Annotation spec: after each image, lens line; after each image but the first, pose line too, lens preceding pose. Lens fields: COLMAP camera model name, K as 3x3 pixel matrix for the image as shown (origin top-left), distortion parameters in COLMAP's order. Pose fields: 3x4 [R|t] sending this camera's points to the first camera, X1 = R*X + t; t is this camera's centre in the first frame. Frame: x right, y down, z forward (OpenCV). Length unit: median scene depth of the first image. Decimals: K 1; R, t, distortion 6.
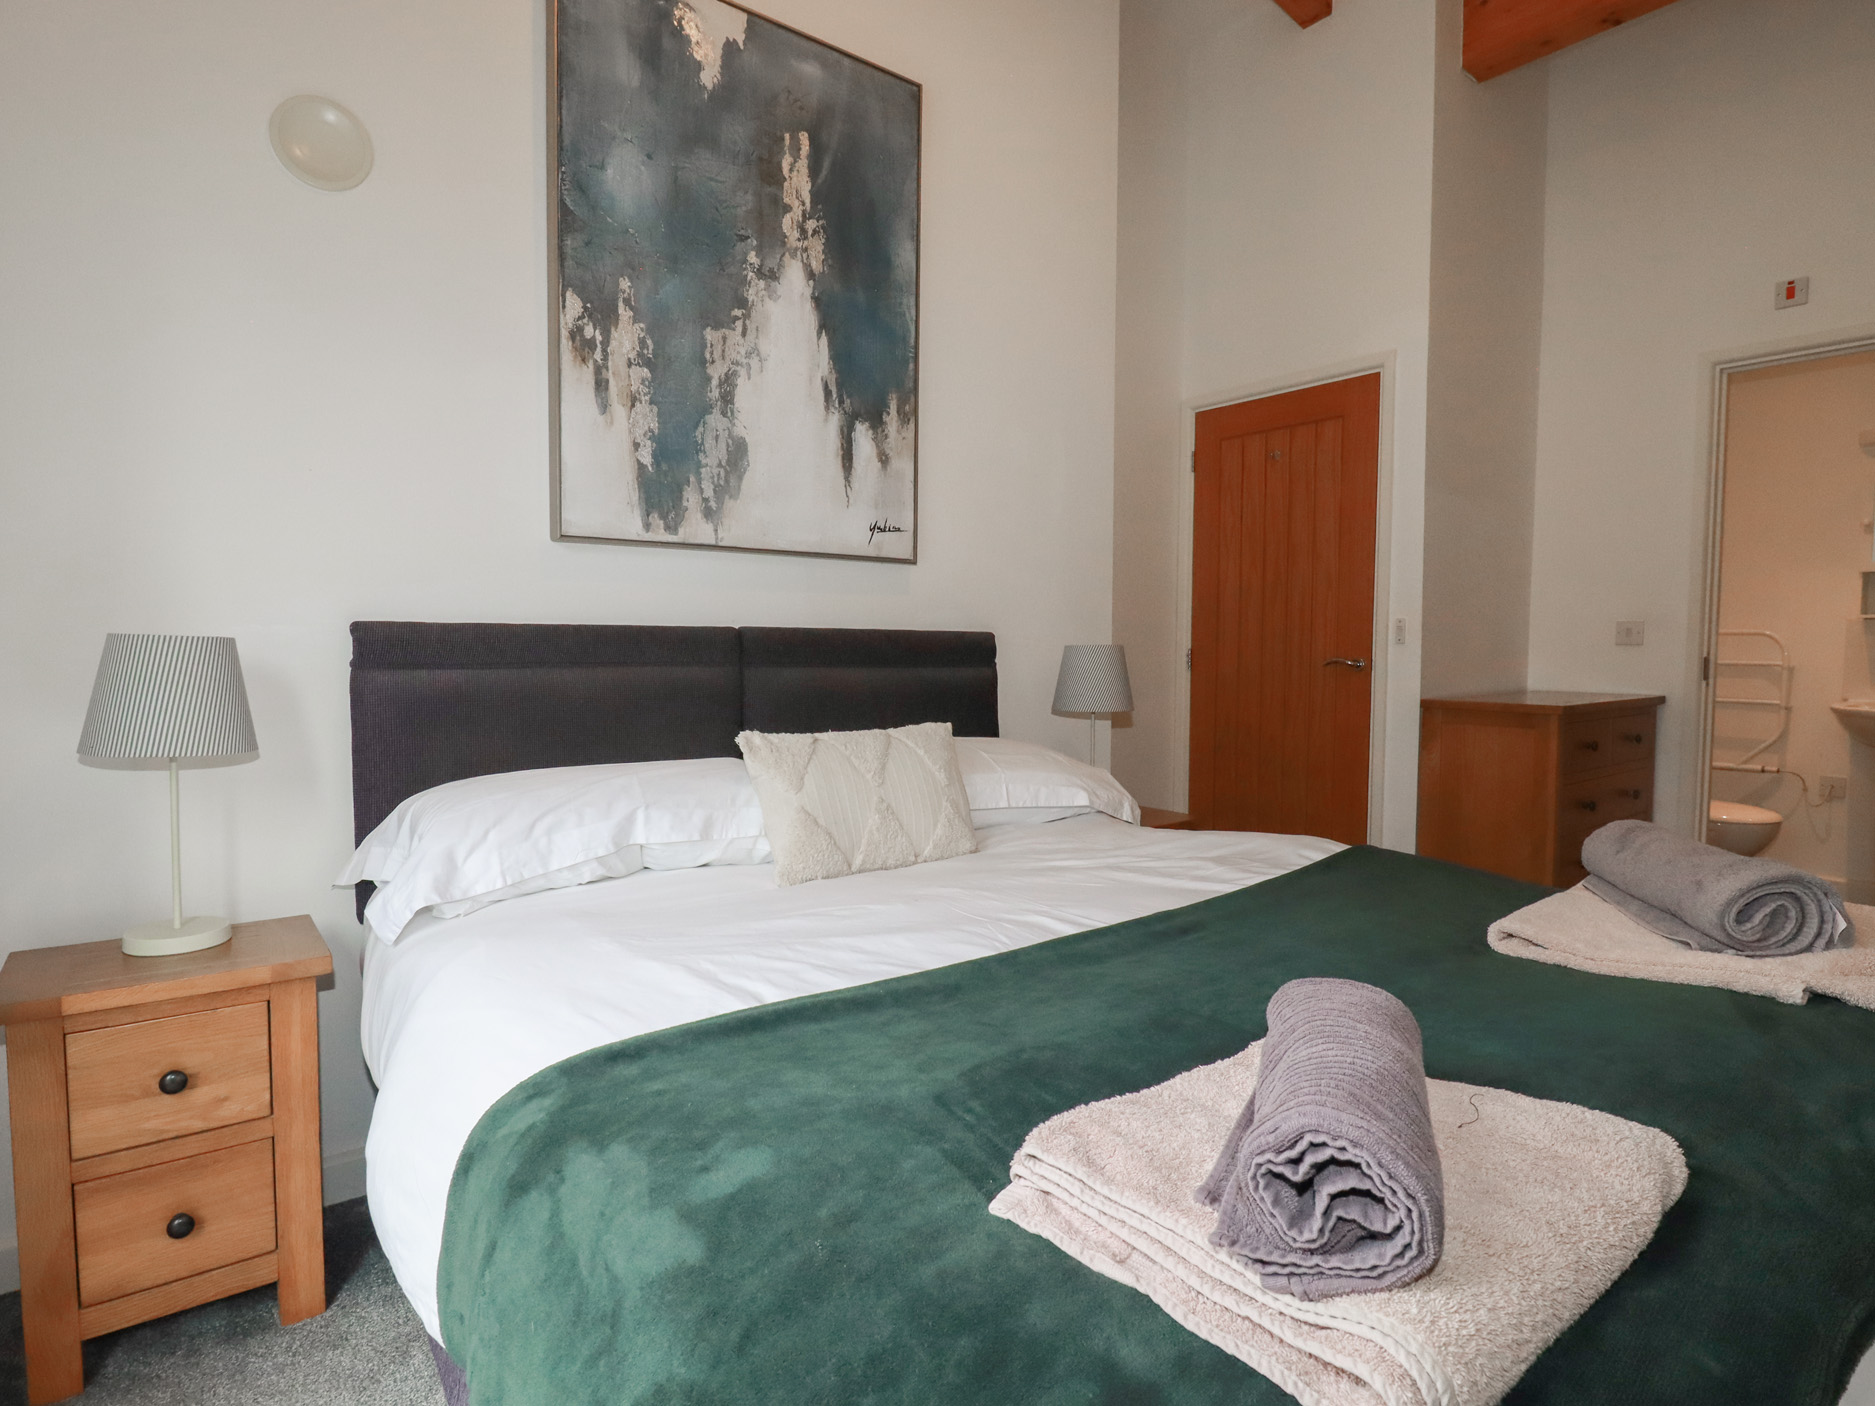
lens RADIAL K [[1027.7, 0, 954.1], [0, 1027.7, 708.1], [0, 0, 1]] dist [-0.013219, -0.004389]
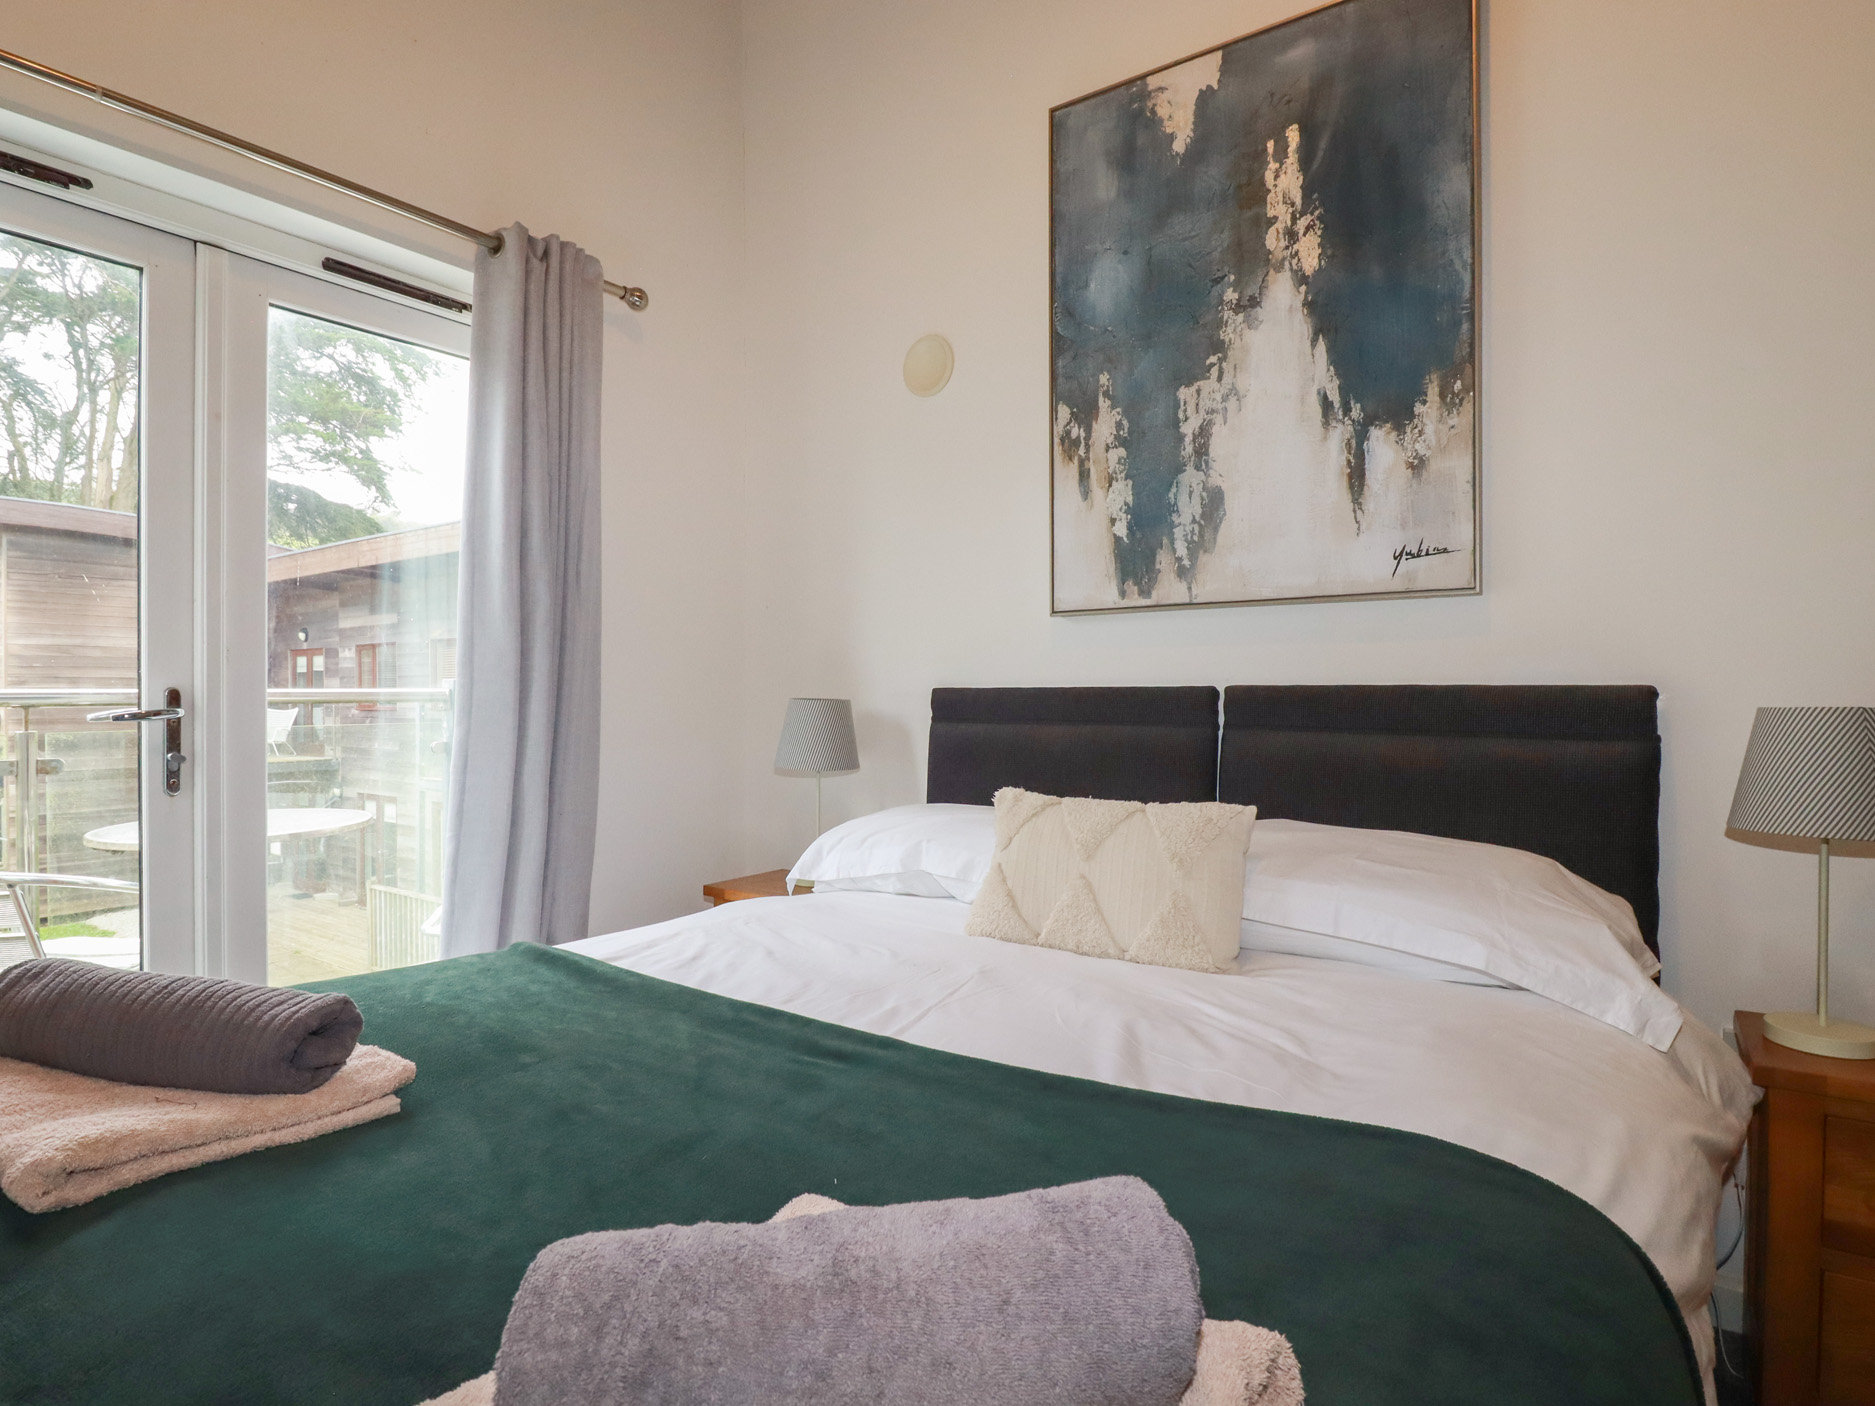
lens RADIAL K [[1027.7, 0, 956.6], [0, 1027.7, 702.6], [0, 0, 1]] dist [-0.013219, -0.004389]
pose [[0.248438, -0.002404, -0.968645, 0.657272], [-0.061040, 0.997971, -0.018132, -0.033914], [0.966723, 0.063631, 0.247787, 0.552853]]
